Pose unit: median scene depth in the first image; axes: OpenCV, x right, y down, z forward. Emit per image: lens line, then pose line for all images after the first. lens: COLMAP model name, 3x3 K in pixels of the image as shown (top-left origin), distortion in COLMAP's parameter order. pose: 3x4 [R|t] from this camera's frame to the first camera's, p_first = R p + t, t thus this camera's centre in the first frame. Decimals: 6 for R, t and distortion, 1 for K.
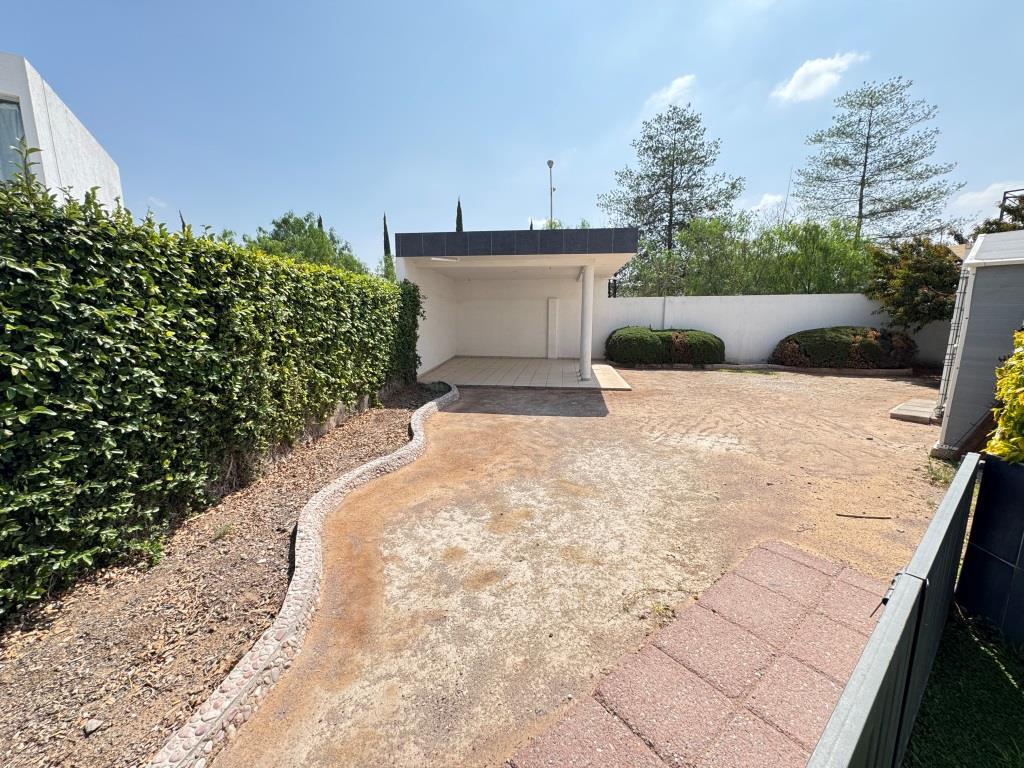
lens RADIAL K [[409.0, 0, 512.7], [0, 409.0, 382.7], [0, 0, 1]] dist [-0.002411, 0.000574]
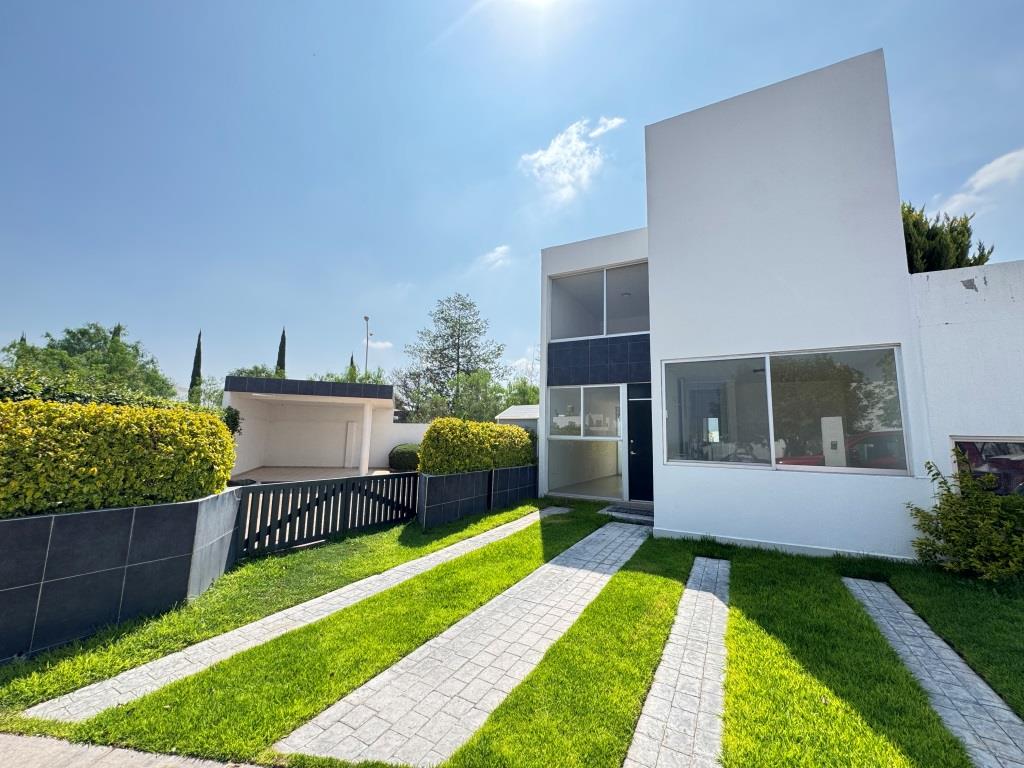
lens RADIAL K [[409.0, 0, 512.7], [0, 409.0, 382.7], [0, 0, 1]] dist [-0.002411, 0.000574]
pose [[0.921859, 0.074372, 0.380322, 0.041722], [0.038950, 0.958660, -0.281874, 0.044889], [-0.385563, 0.274662, 0.880853, -0.272696]]
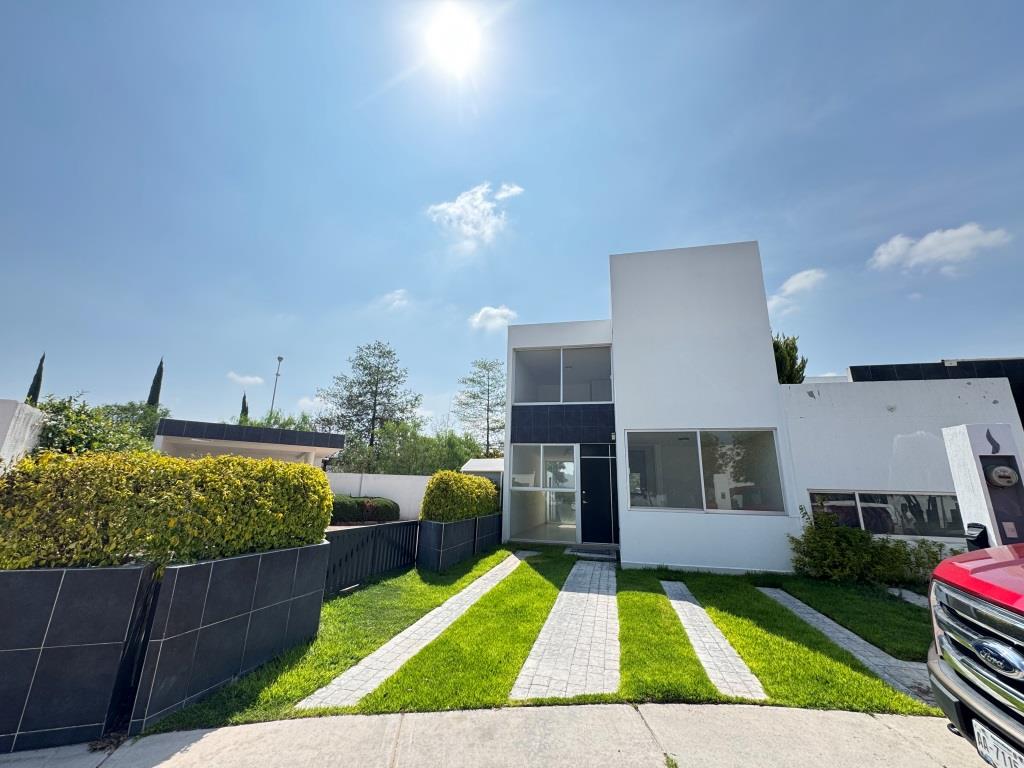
lens RADIAL K [[409.0, 0, 512.7], [0, 409.0, 382.7], [0, 0, 1]] dist [-0.002411, 0.000574]
pose [[0.783513, 0.181198, 0.594369, -0.077886], [0.074171, 0.922427, -0.378983, 0.049460], [-0.616933, 0.341023, 0.709293, -0.285275]]
